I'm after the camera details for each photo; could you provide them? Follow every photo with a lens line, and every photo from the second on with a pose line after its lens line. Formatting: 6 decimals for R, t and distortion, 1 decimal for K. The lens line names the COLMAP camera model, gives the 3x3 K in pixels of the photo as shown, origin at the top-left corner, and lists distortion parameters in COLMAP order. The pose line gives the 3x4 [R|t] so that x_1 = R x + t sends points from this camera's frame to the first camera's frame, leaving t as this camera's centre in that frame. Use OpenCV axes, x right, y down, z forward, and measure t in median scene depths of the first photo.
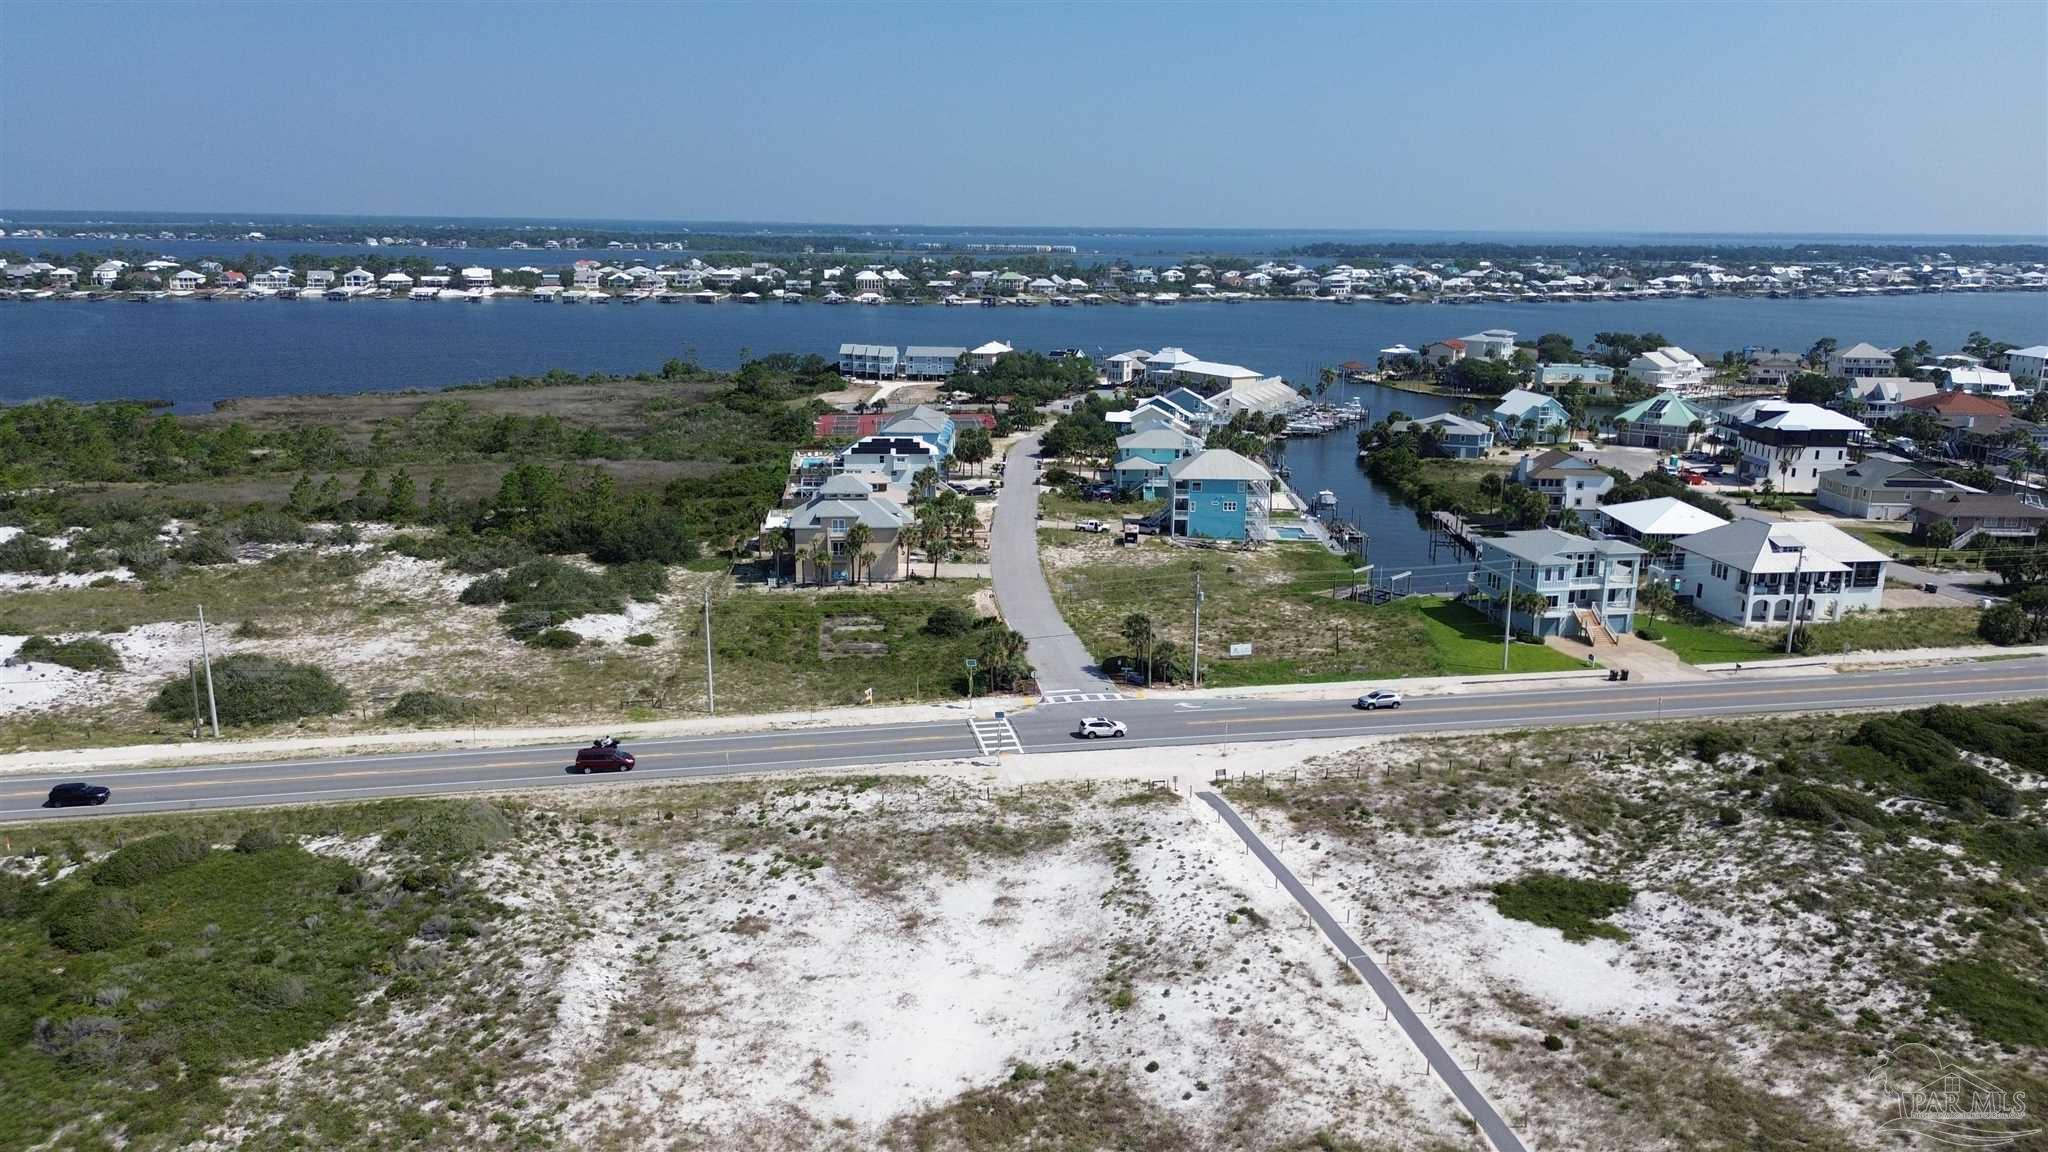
lens RADIAL K [[1447.3, 0, 1018.9], [0, 1447.3, 570.7], [0, 0, 1]] dist [0.077517, -0.080465]
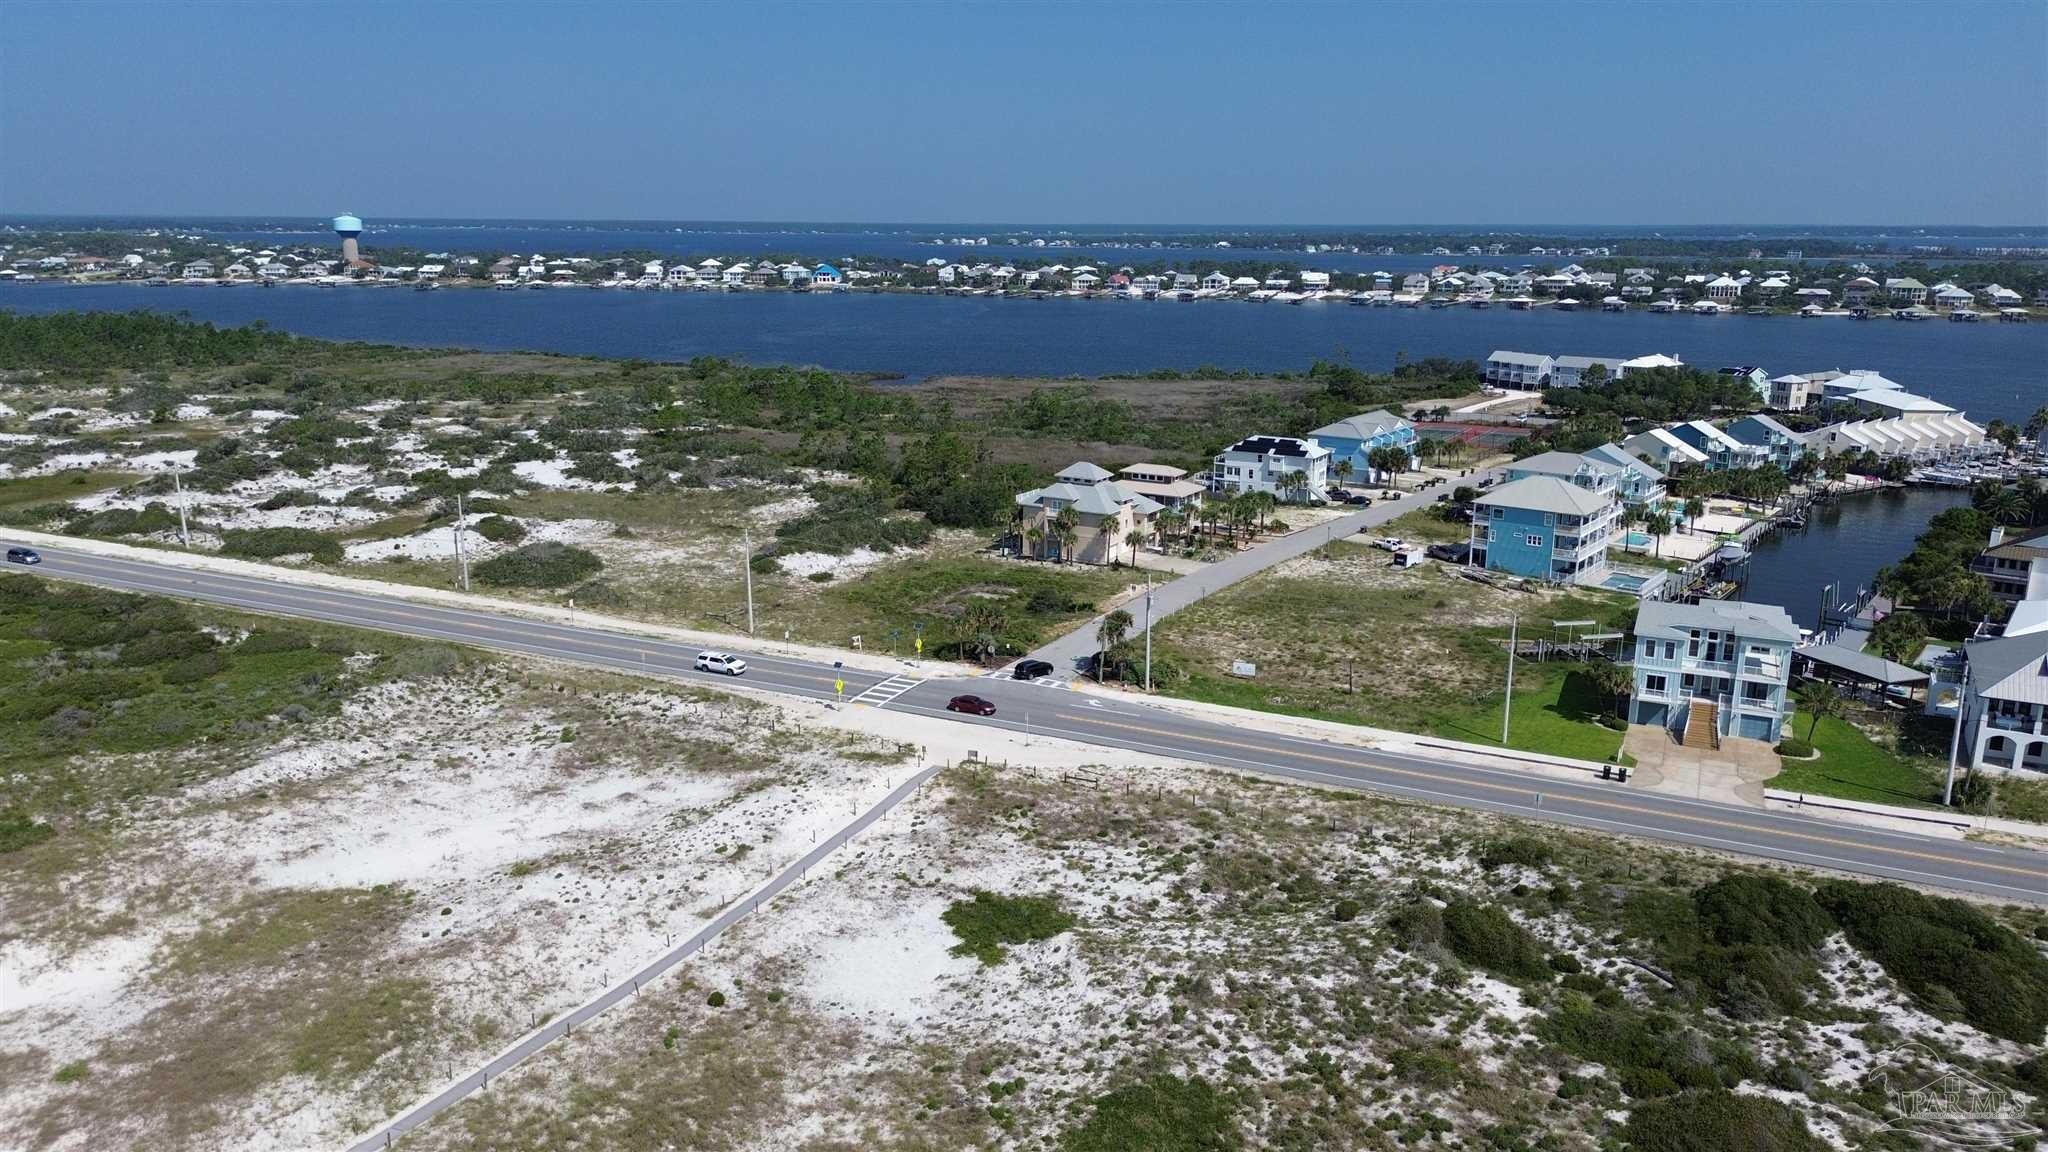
lens RADIAL K [[1447.3, 0, 1017.9], [0, 1447.3, 569.1], [0, 0, 1]] dist [0.077517, -0.080465]
pose [[0.805223, 0.131430, -0.578224, 0.579200], [-0.134295, 0.990210, 0.038058, -0.026614], [0.577565, 0.047008, 0.814990, 0.136339]]
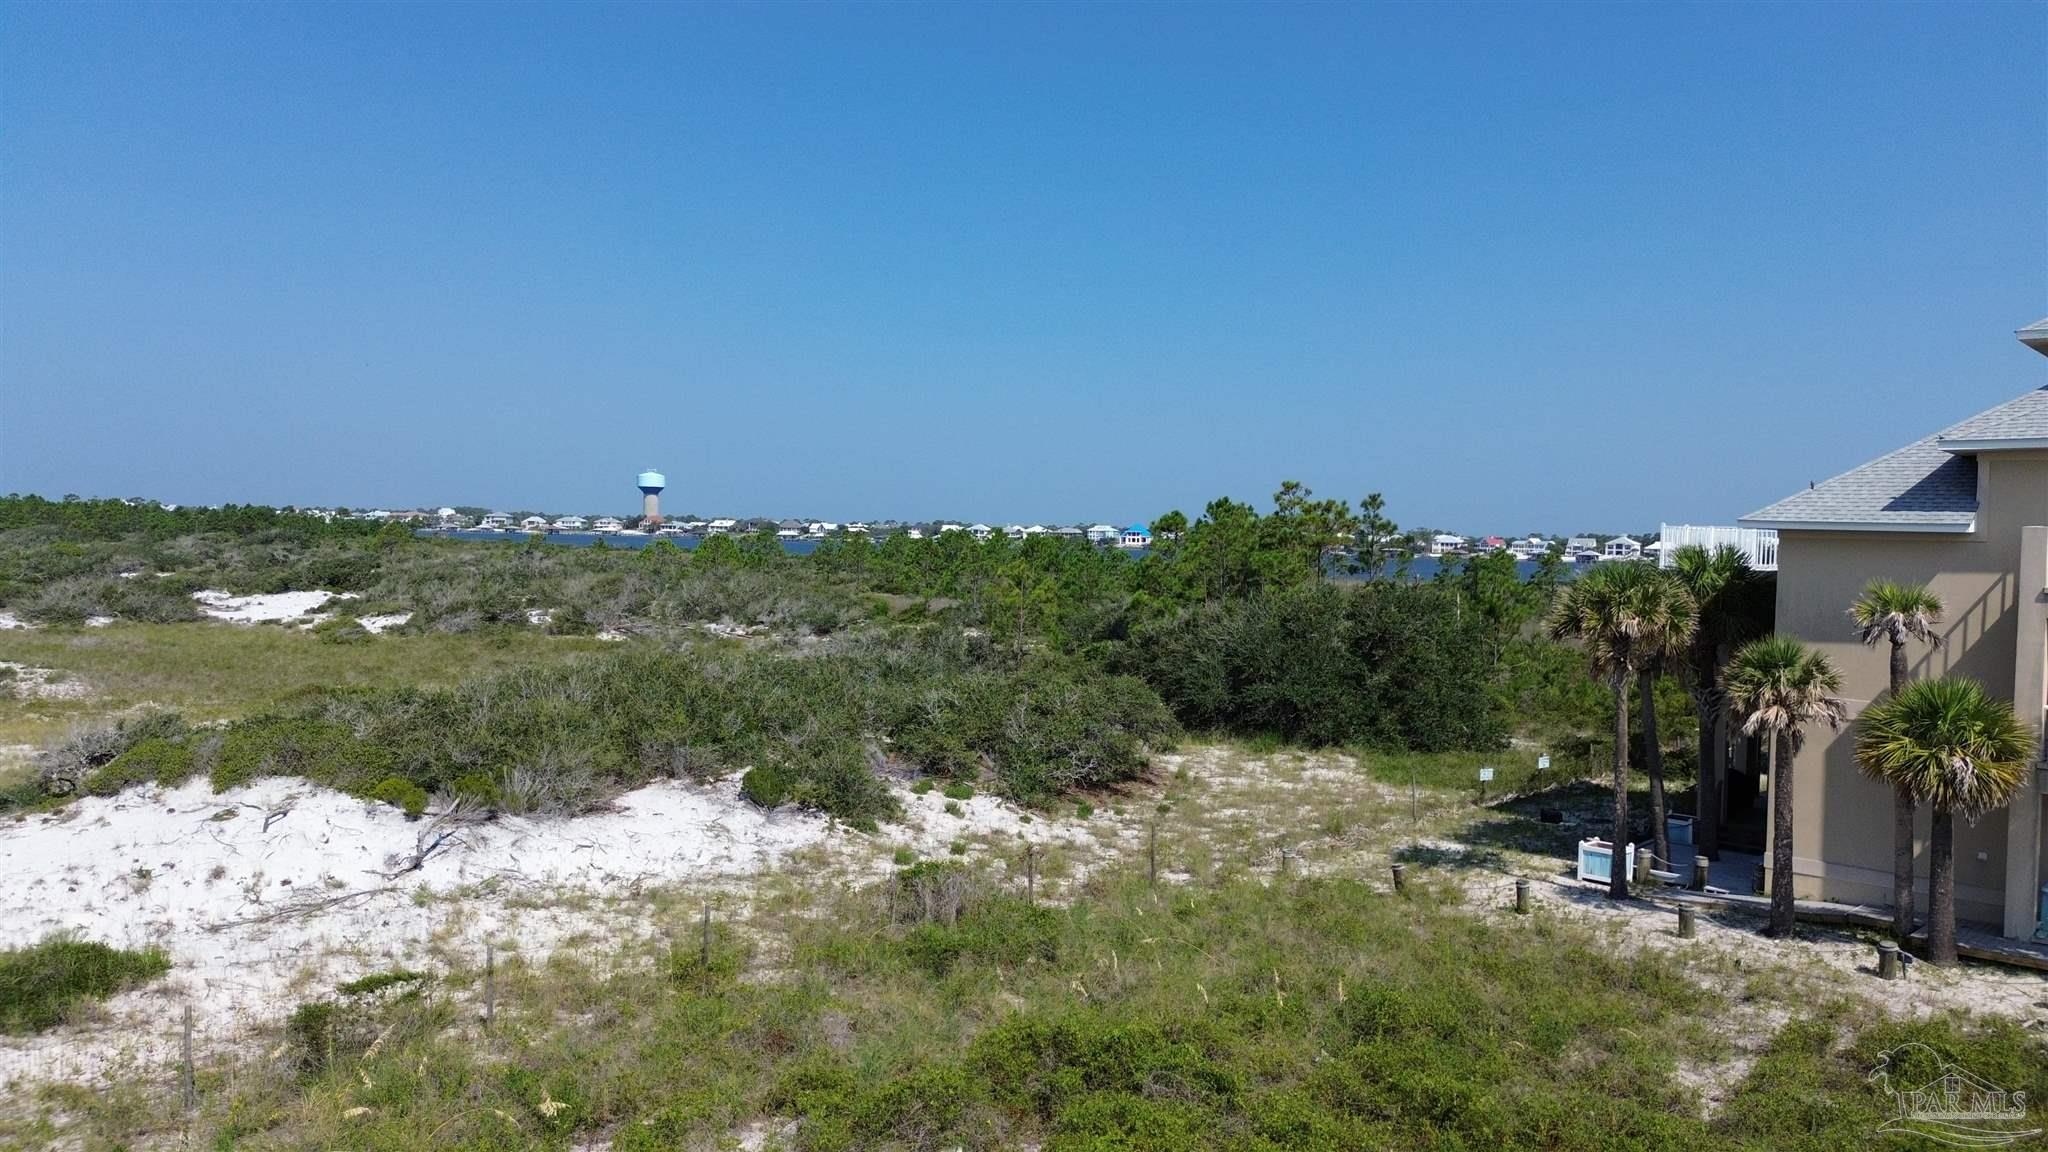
lens RADIAL K [[1447.3, 0, 1024.7], [0, 1447.3, 575.5], [0, 0, 1]] dist [0.077517, -0.080465]
pose [[0.655770, 0.027622, -0.754455, -0.108896], [-0.191251, 0.972811, -0.130619, 0.012620], [0.730335, 0.229947, 0.643223, 1.021526]]
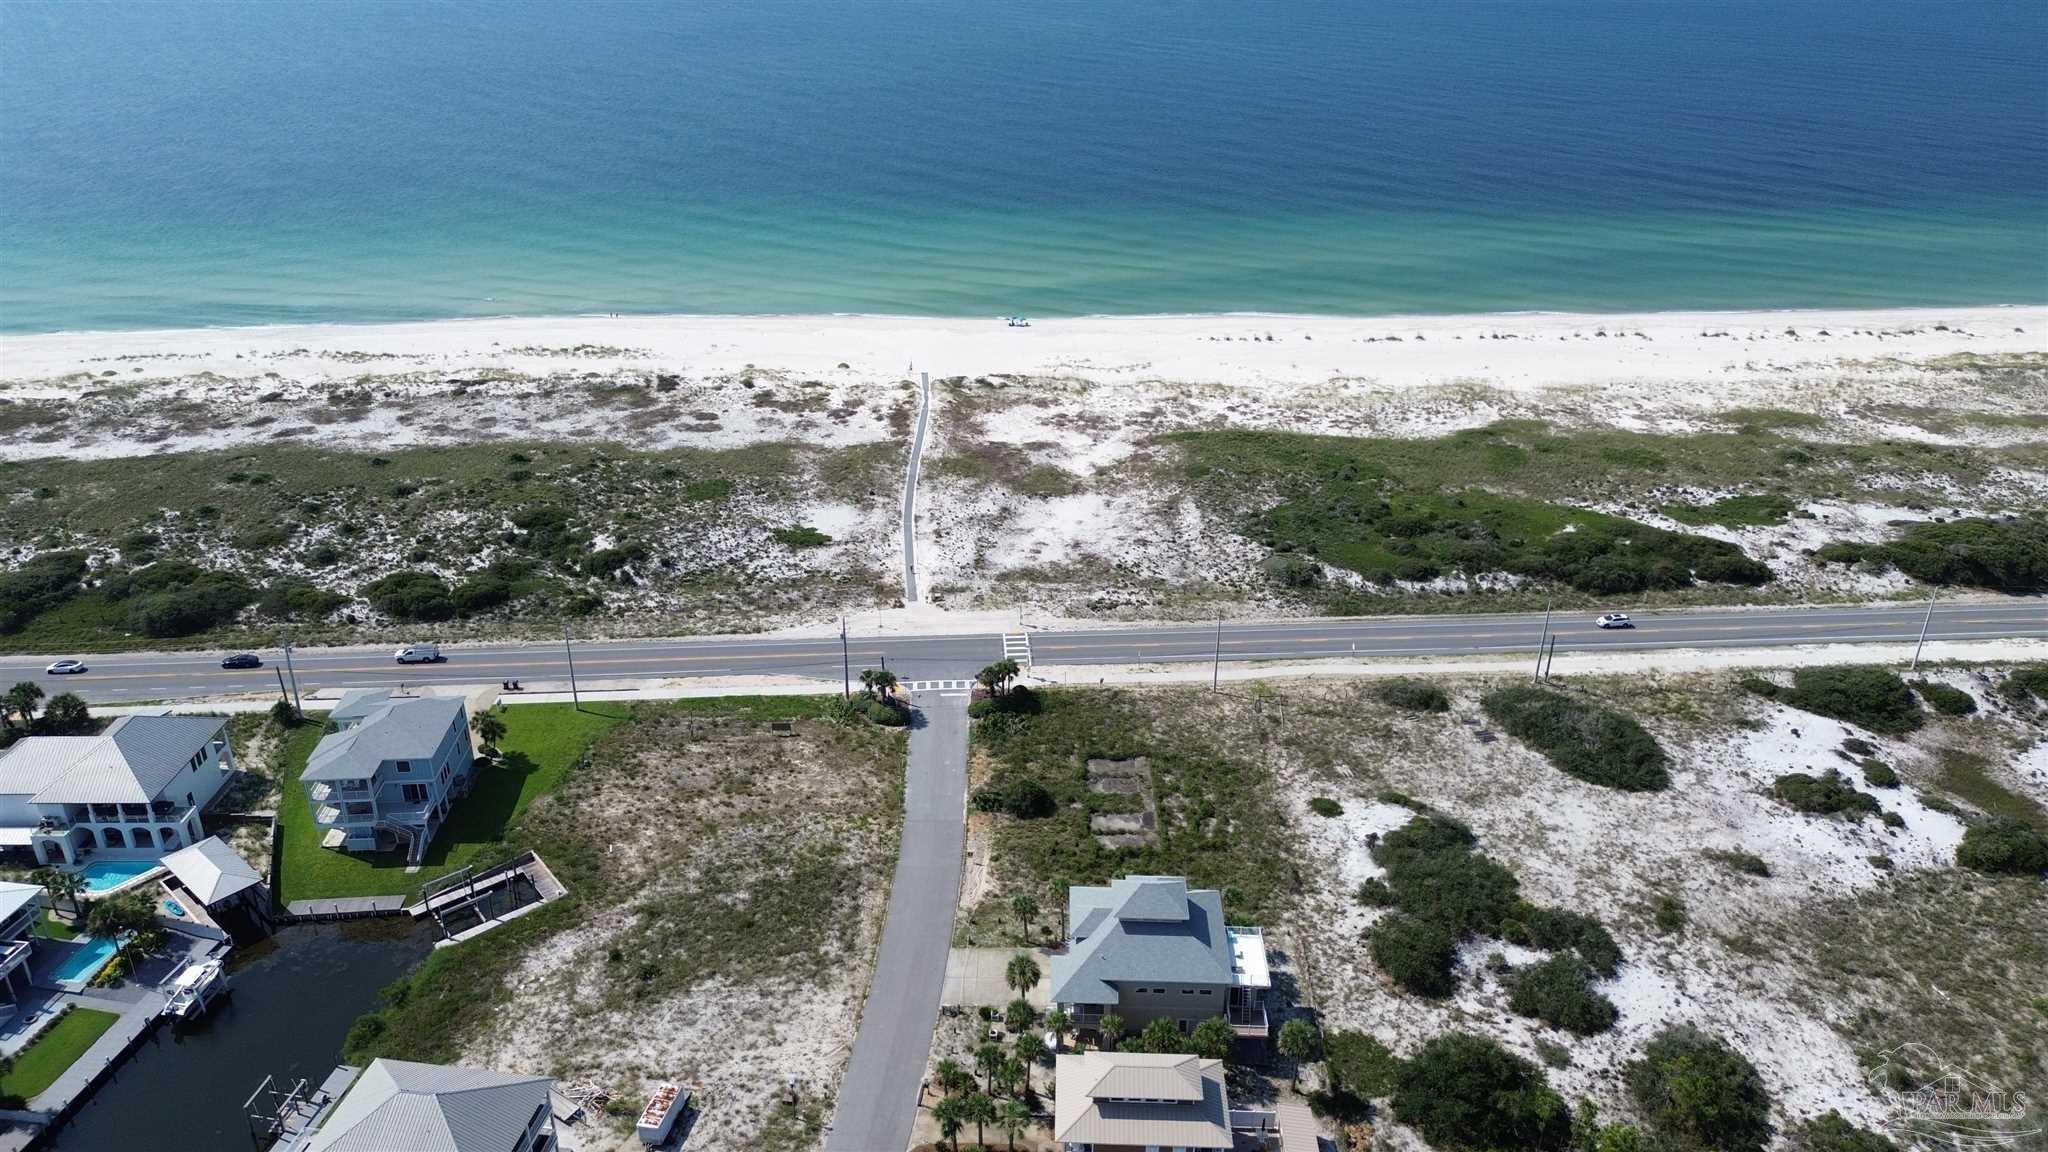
lens RADIAL K [[1447.3, 0, 1029.1], [0, 1447.3, 579.3], [0, 0, 1]] dist [0.077517, -0.080465]
pose [[-0.992384, -0.067119, 0.103291, -0.154077], [0.012670, 0.778453, 0.627575, -0.762509], [-0.122529, 0.624104, -0.771674, 1.804125]]
